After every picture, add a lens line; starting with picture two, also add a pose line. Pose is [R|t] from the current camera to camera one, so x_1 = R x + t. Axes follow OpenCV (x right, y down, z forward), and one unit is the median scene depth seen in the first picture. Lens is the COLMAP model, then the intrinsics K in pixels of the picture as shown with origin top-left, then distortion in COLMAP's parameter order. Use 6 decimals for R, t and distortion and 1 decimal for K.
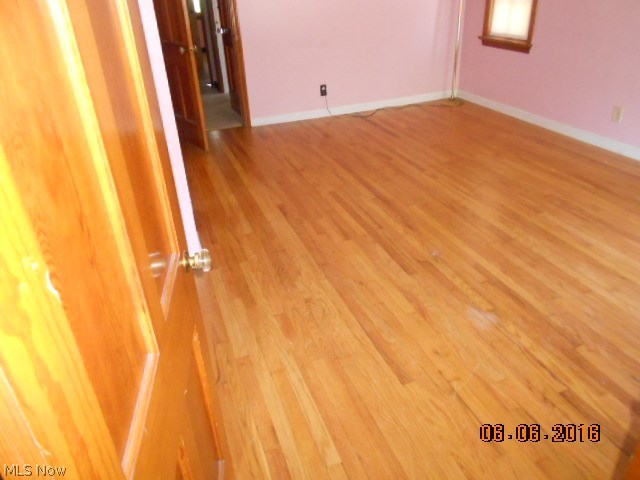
lens RADIAL K [[497.0, 0, 317.3], [0, 497.0, 238.6], [0, 0, 1]] dist [0.004750, -0.005034]
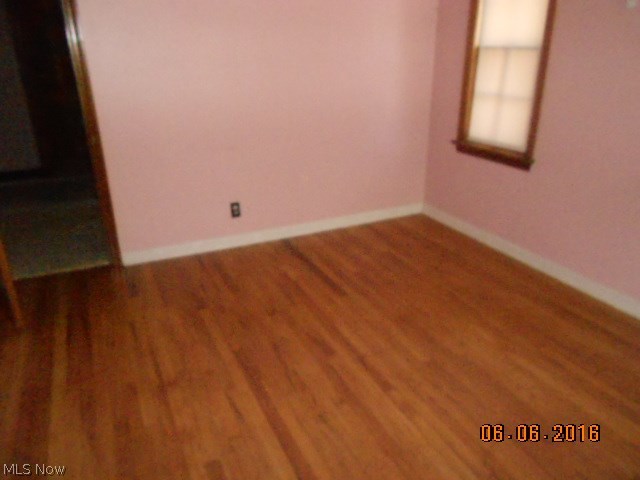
lens RADIAL K [[497.0, 0, 322.2], [0, 497.0, 241.8], [0, 0, 1]] dist [0.004750, -0.005034]
pose [[0.994434, -0.001010, 0.105353, 0.067291], [0.013248, 0.993217, -0.115522, -0.199553], [-0.104522, 0.116274, 0.987702, 0.361034]]
